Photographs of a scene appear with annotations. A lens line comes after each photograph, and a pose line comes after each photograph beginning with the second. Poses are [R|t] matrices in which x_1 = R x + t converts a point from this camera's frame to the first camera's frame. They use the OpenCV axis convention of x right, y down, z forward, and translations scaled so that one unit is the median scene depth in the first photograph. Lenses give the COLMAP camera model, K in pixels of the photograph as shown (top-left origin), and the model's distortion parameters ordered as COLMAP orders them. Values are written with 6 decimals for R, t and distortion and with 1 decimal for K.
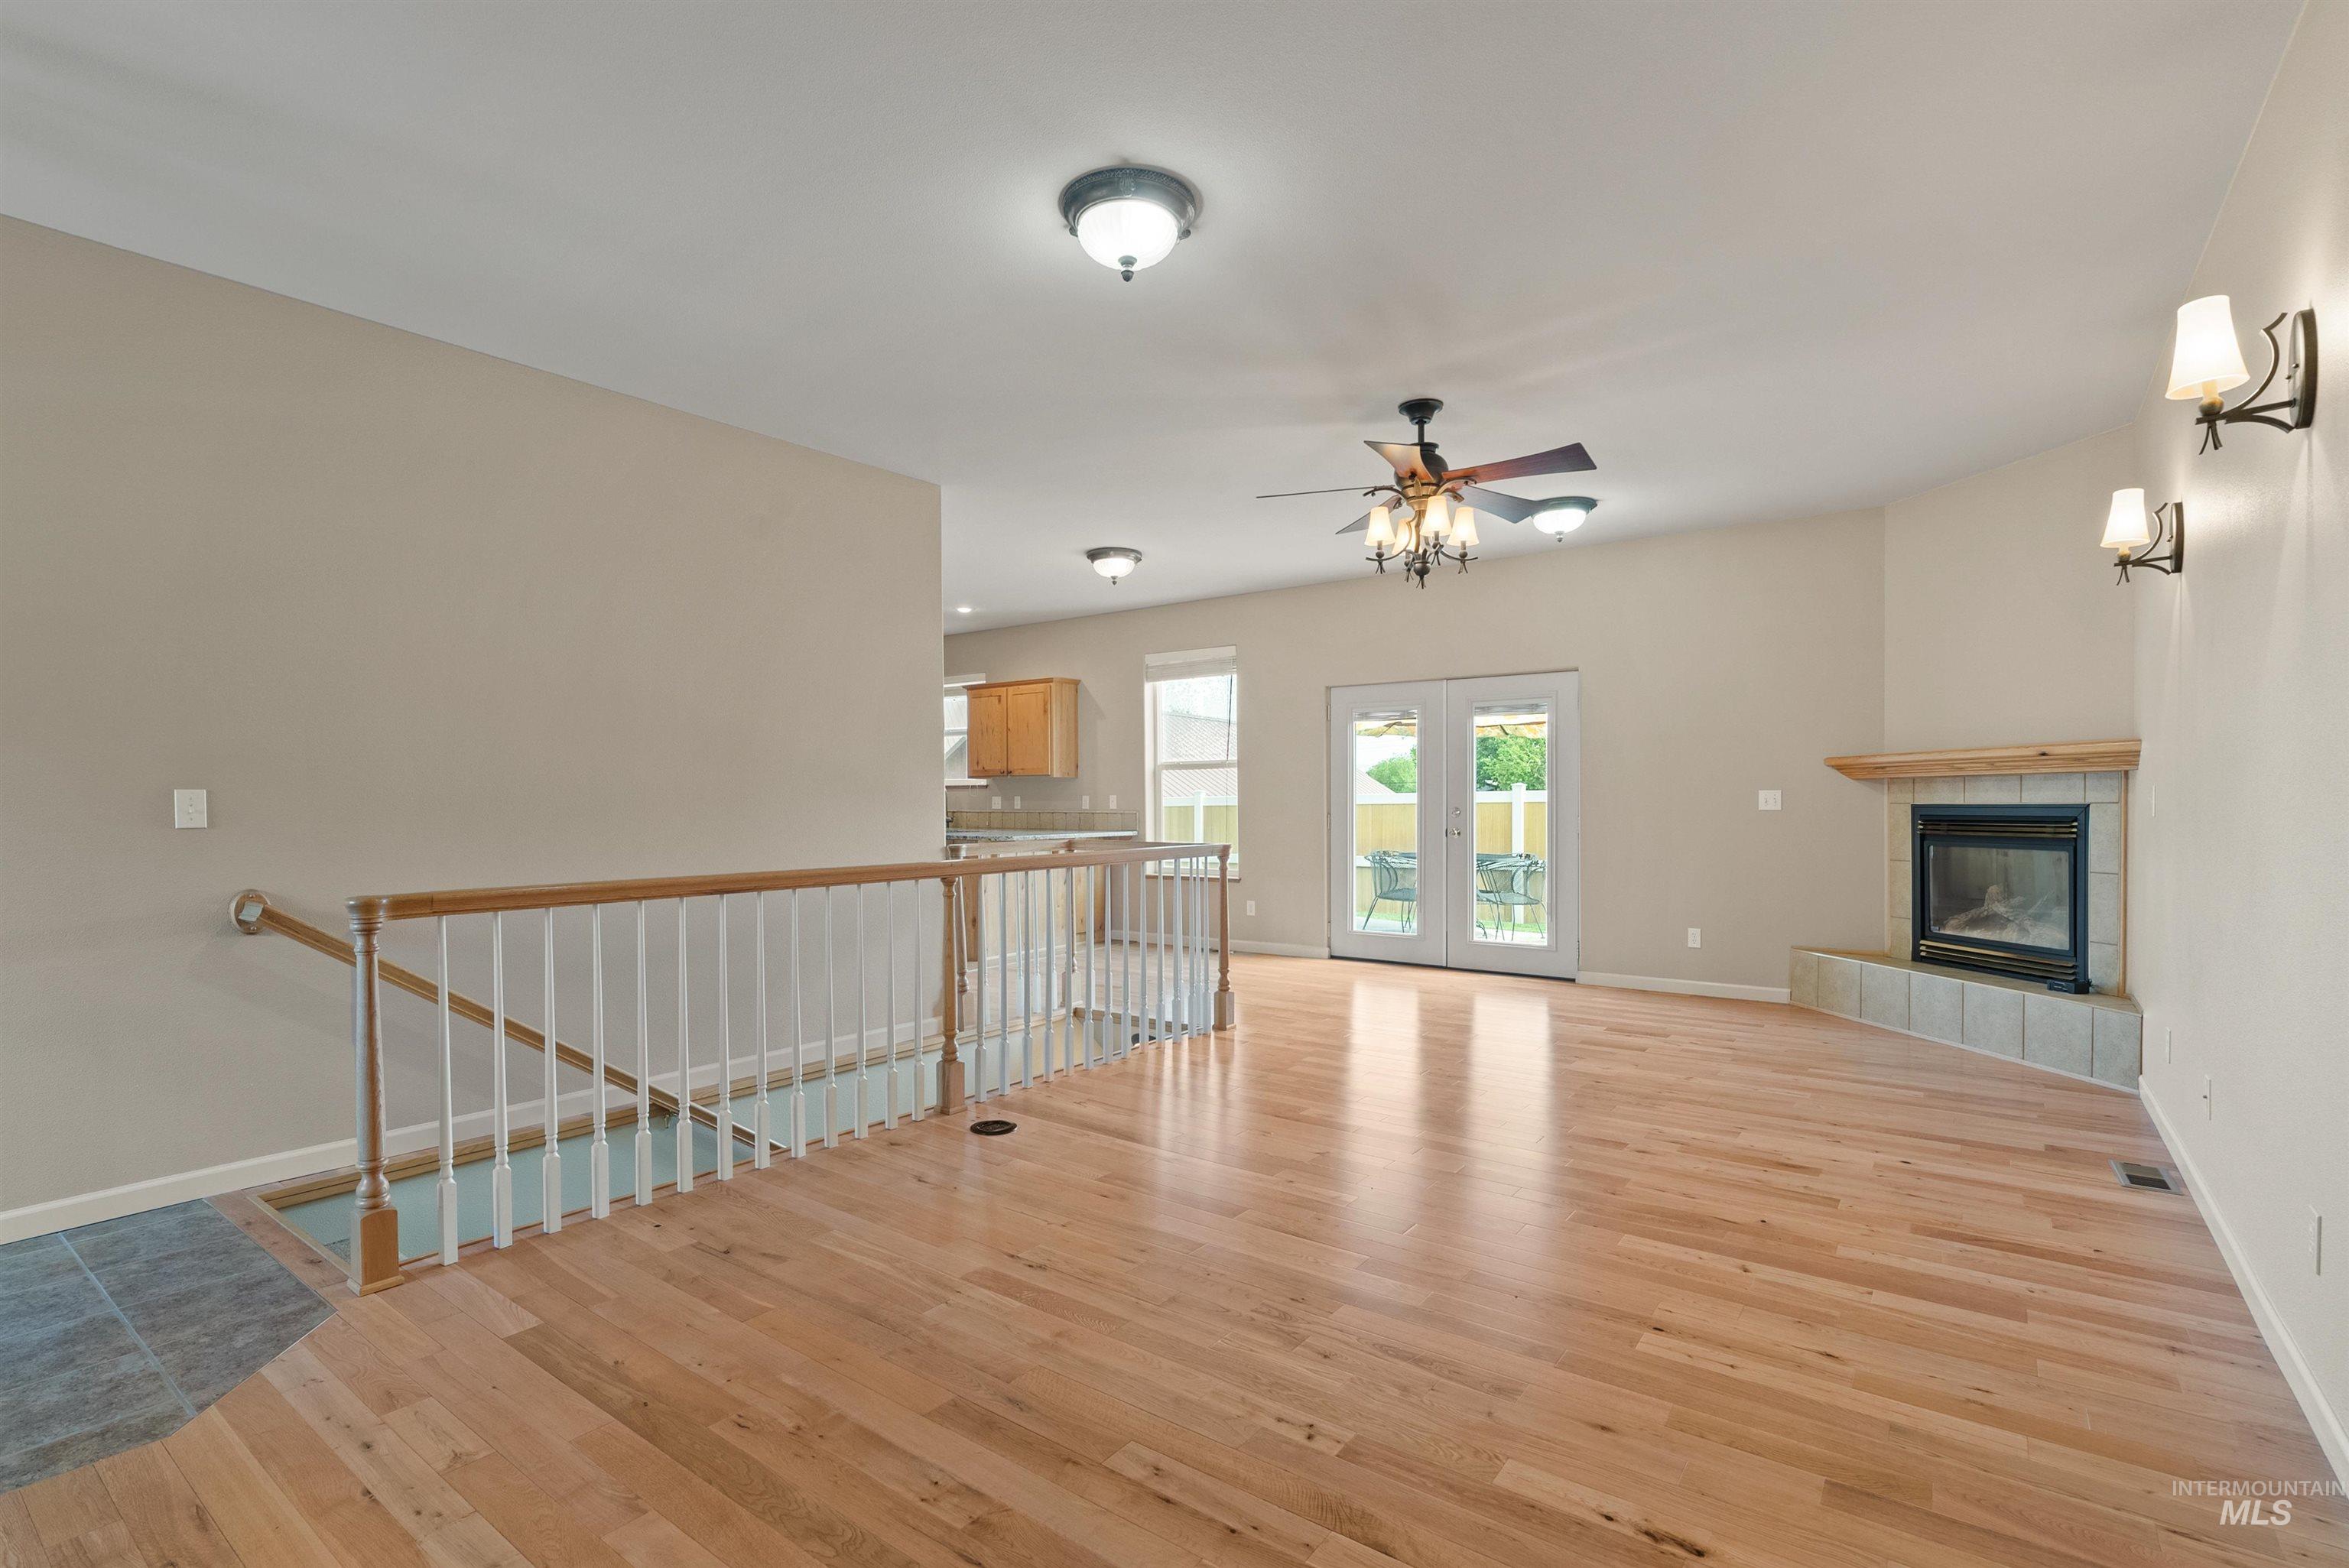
lens RADIAL K [[1076.3, 0, 1197.2], [0, 1076.3, 800.9], [0, 0, 1]] dist [-0.004916, 0.000321]
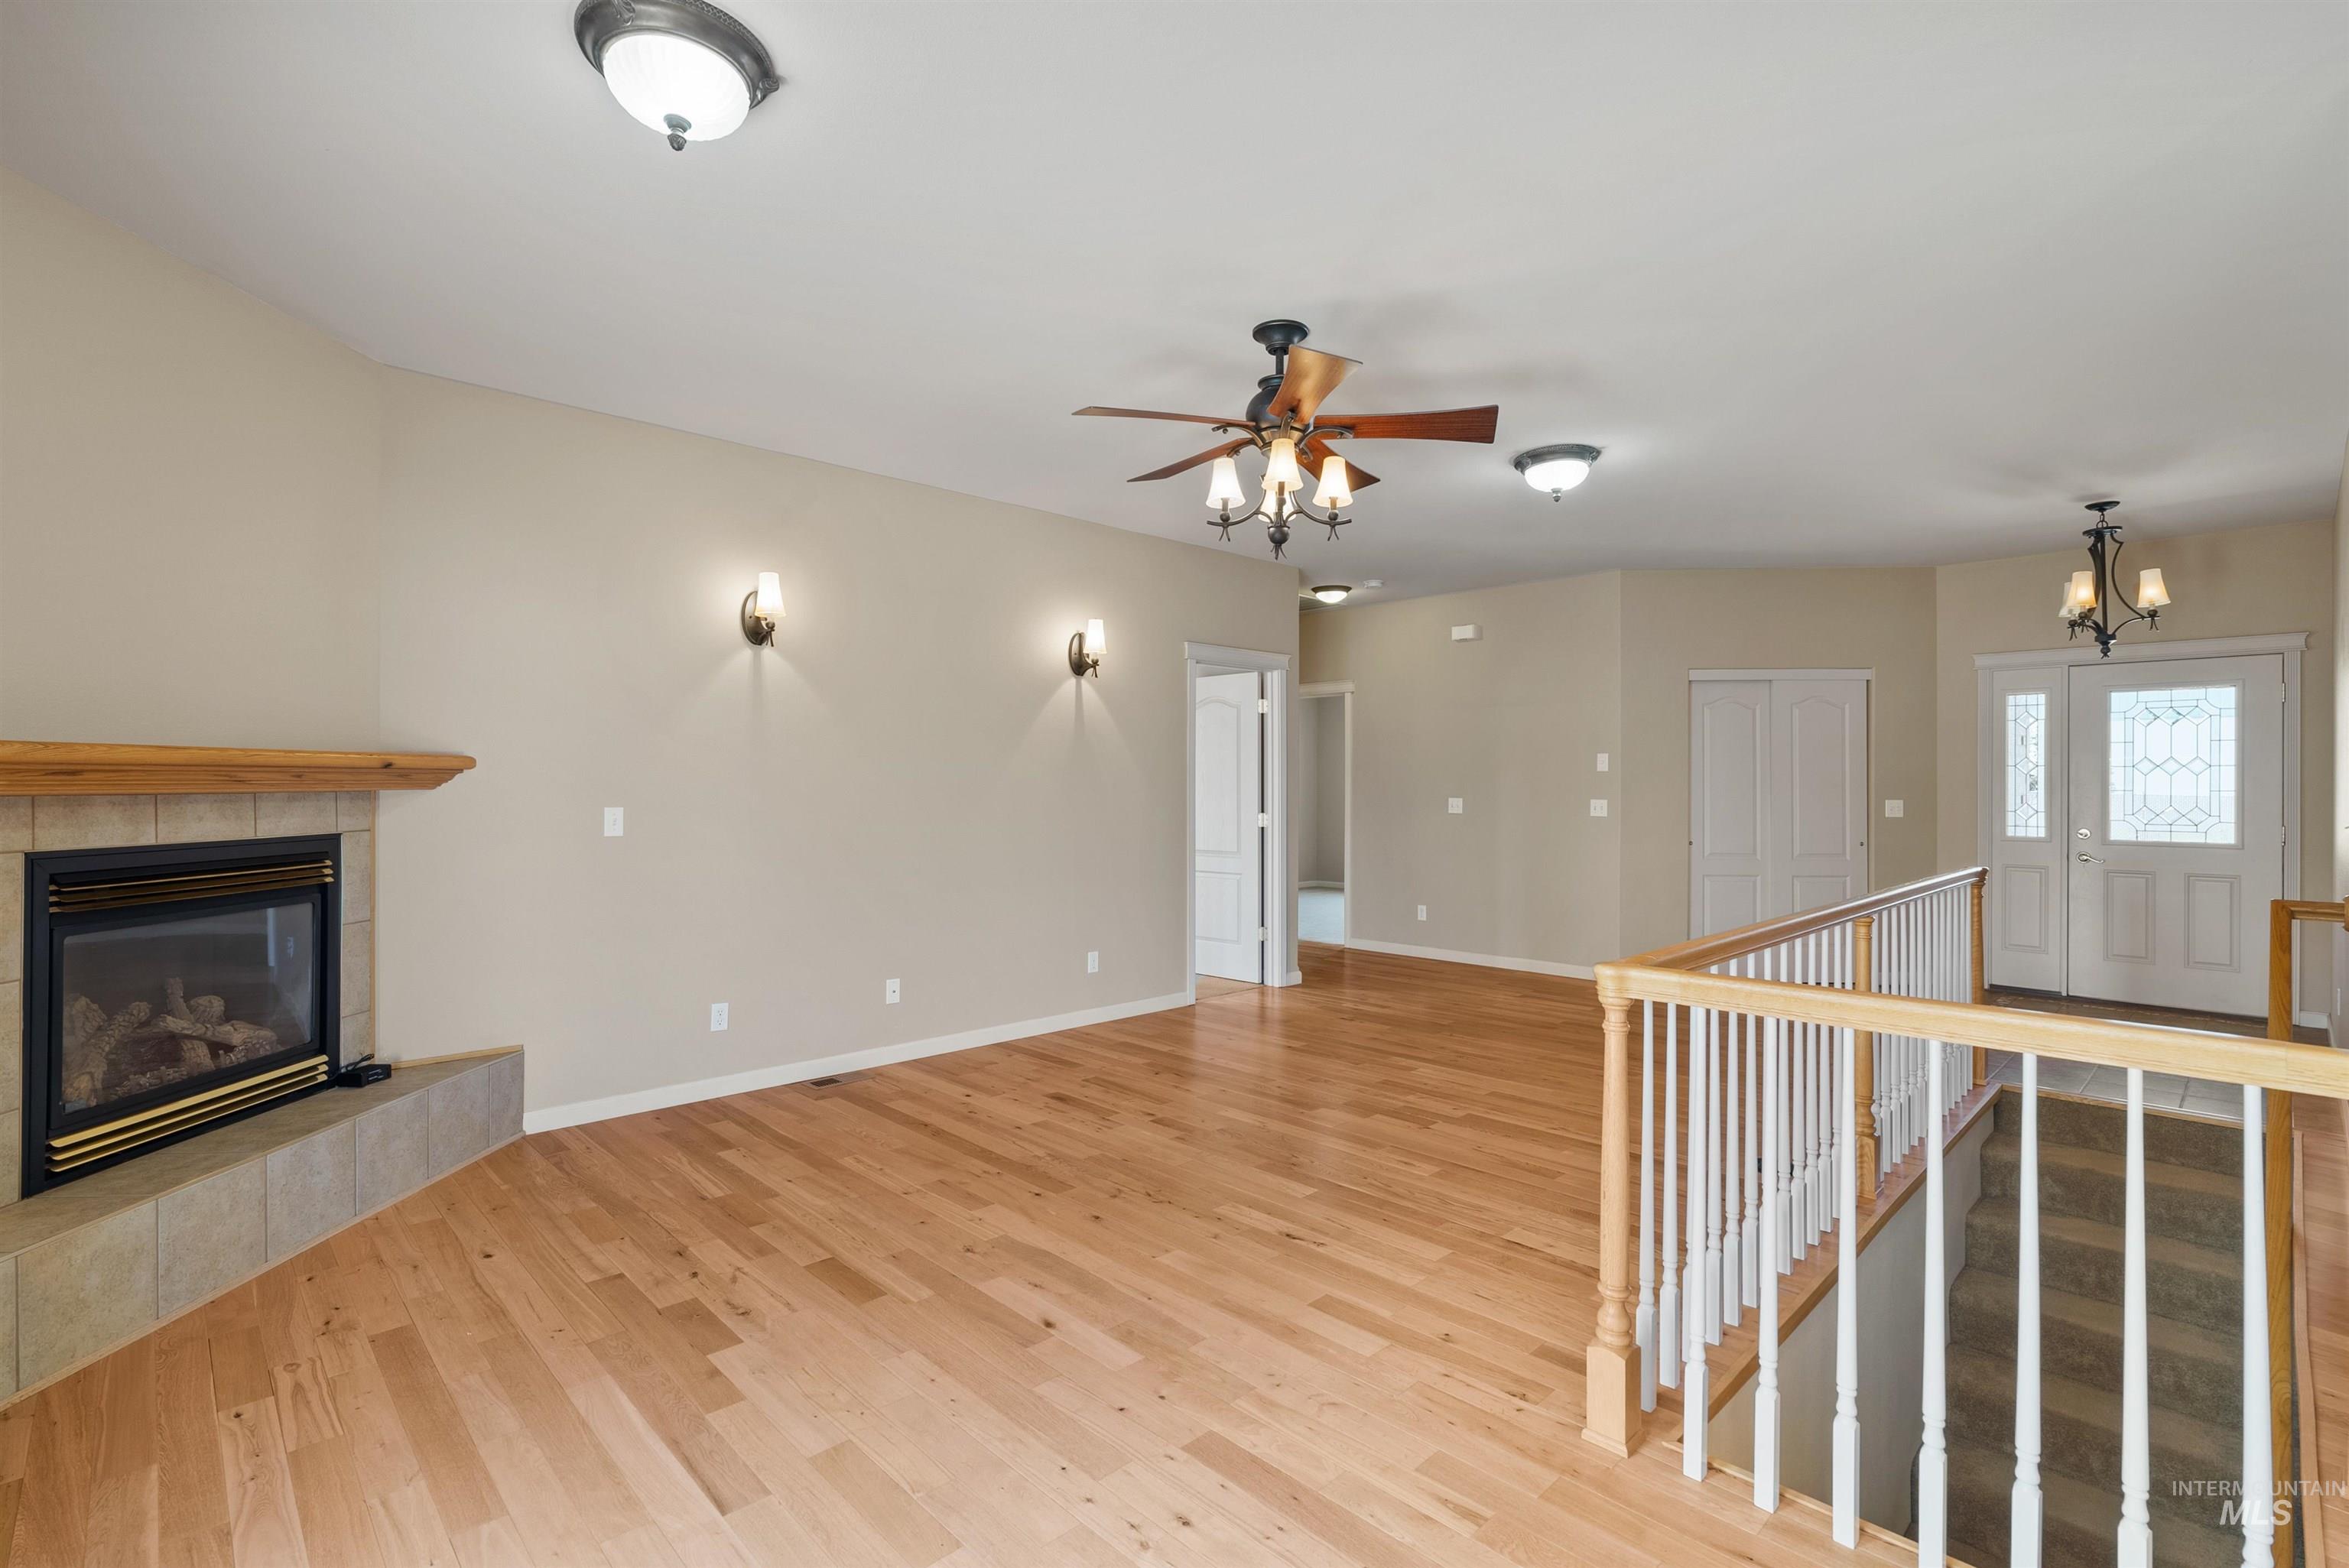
lens RADIAL K [[1076.3, 0, 1166.8], [0, 1076.3, 800.3], [0, 0, 1]] dist [-0.004916, 0.000321]
pose [[-0.982436, 0.002477, 0.186584, 0.135700], [0.004110, 0.999957, 0.008362, -0.025540], [-0.186555, 0.008981, -0.982403, 1.709439]]
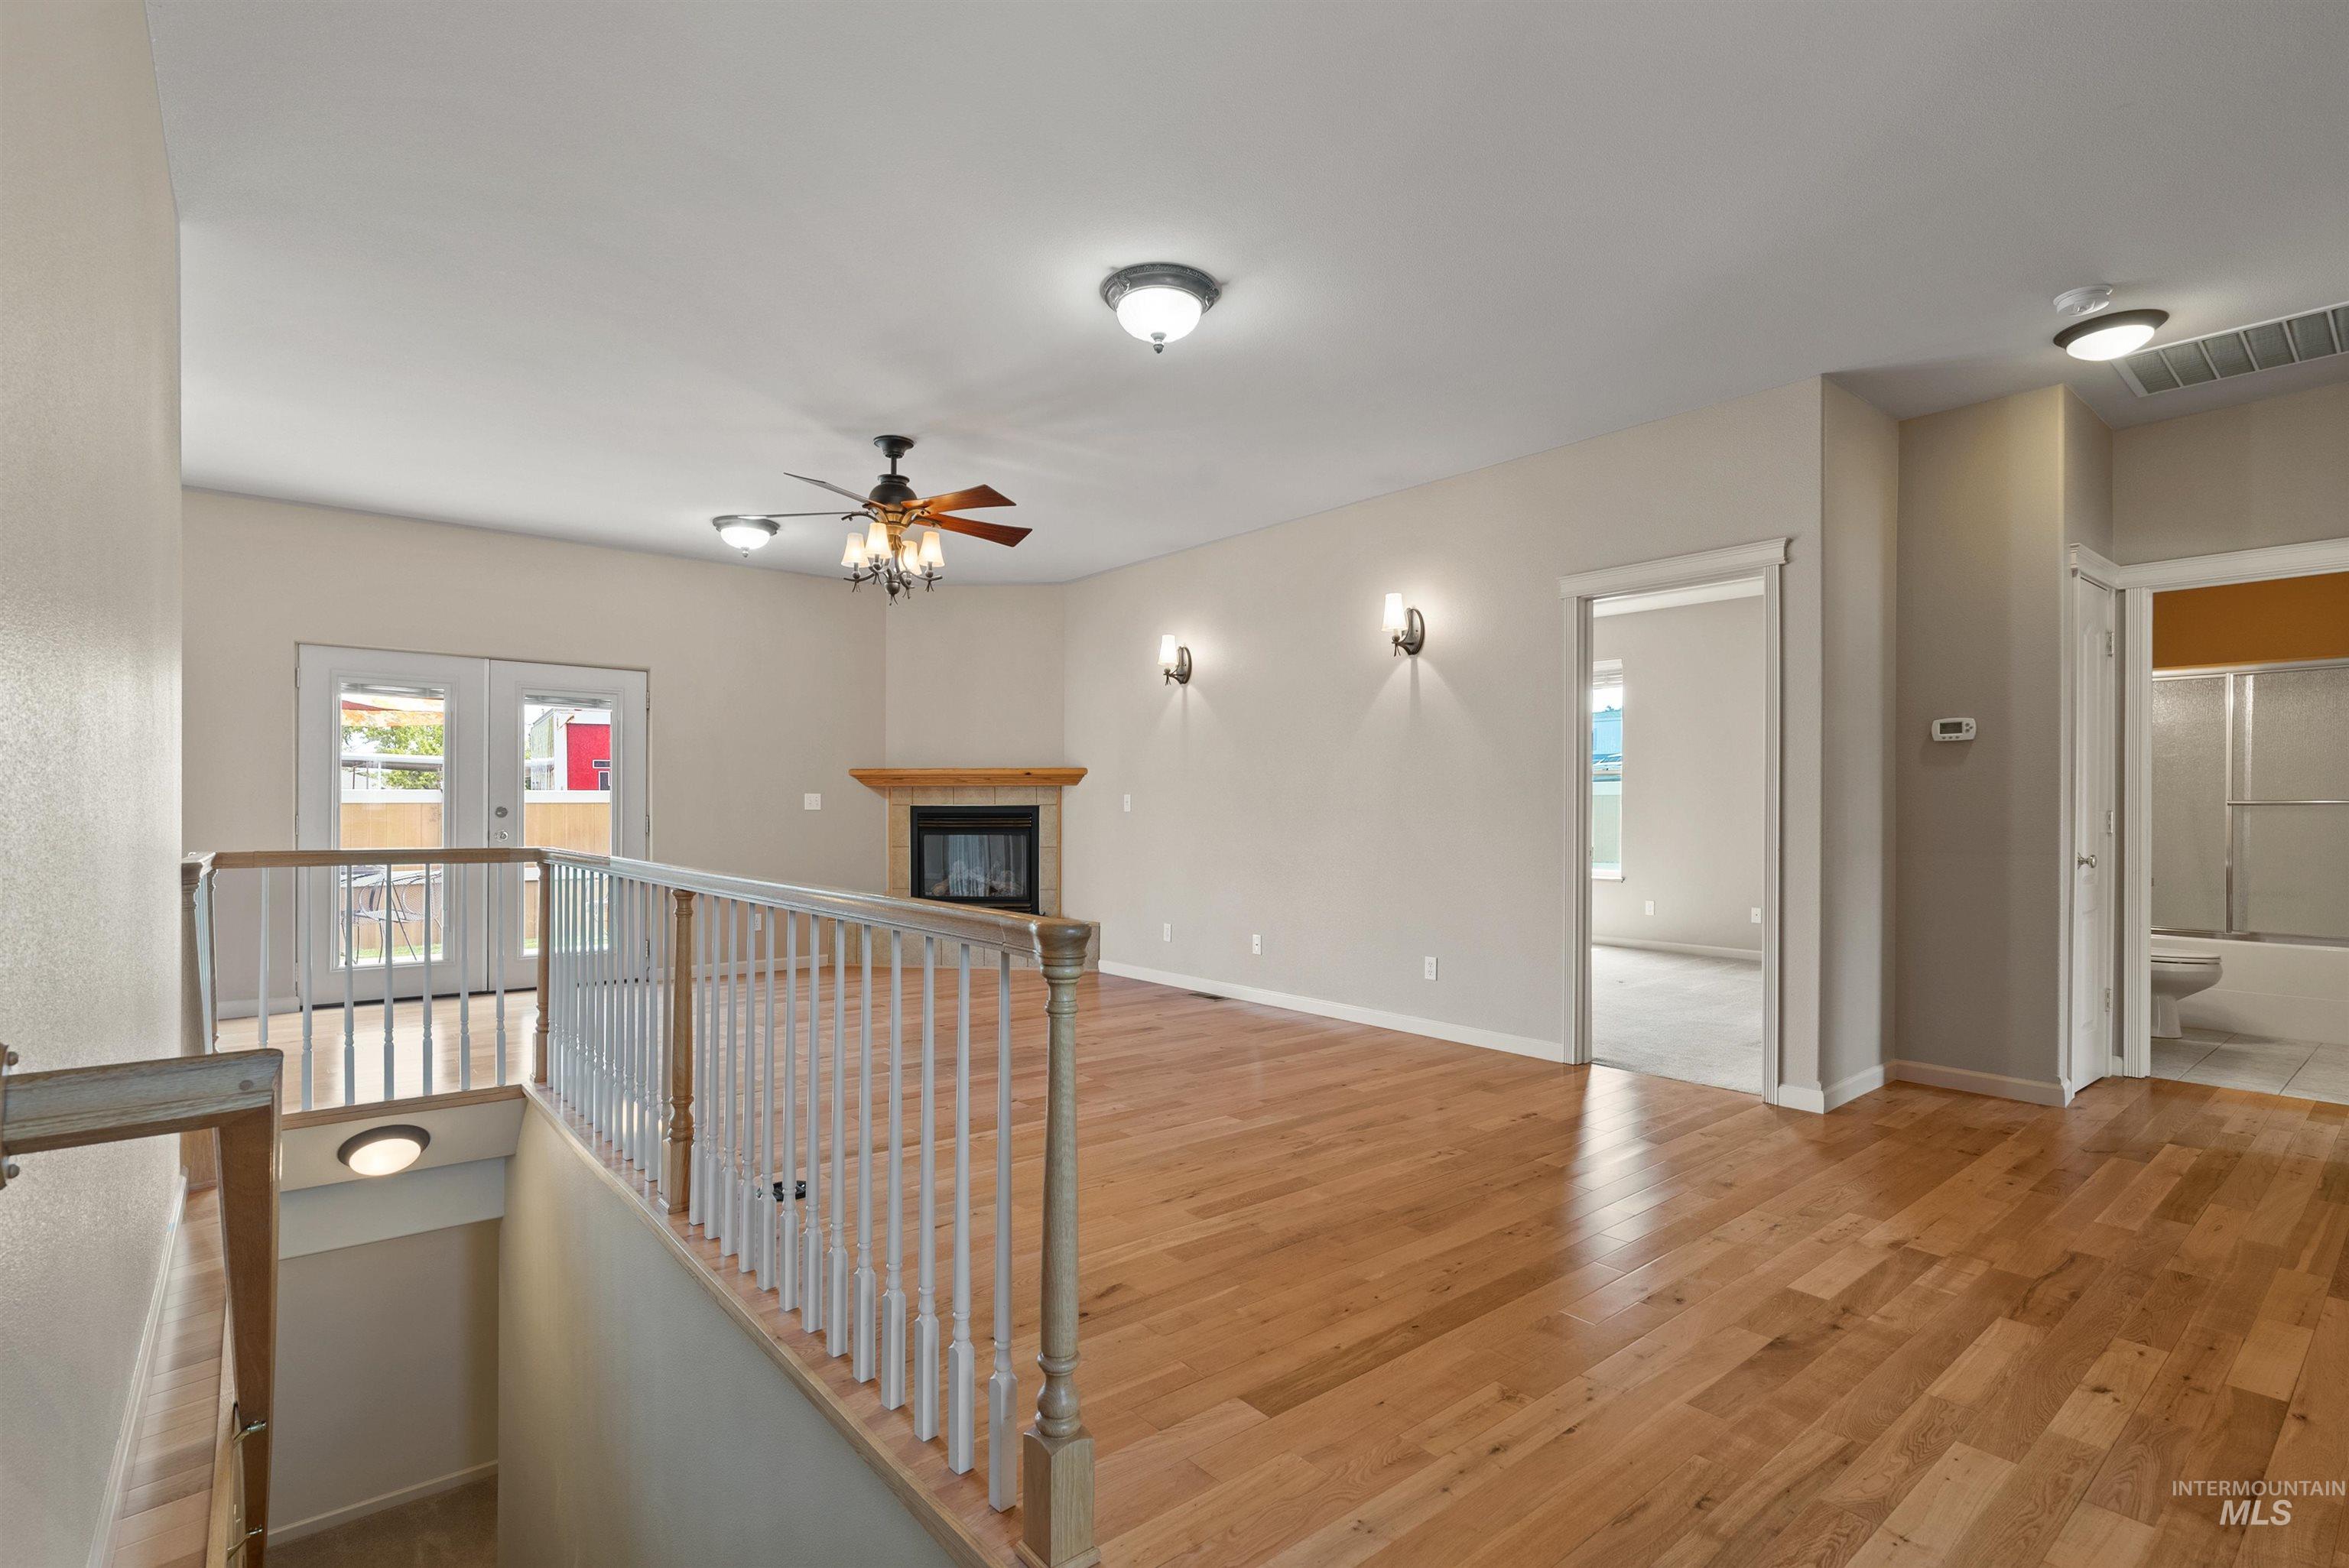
lens RADIAL K [[1076.3, 0, 1115.8], [0, 1076.3, 808.5], [0, 0, 1]] dist [-0.004916, 0.000321]
pose [[0.277864, 0.006993, 0.960595, -0.758963], [-0.007007, 0.999962, -0.005253, 0.015762], [-0.960595, -0.005271, 0.277902, 0.450719]]
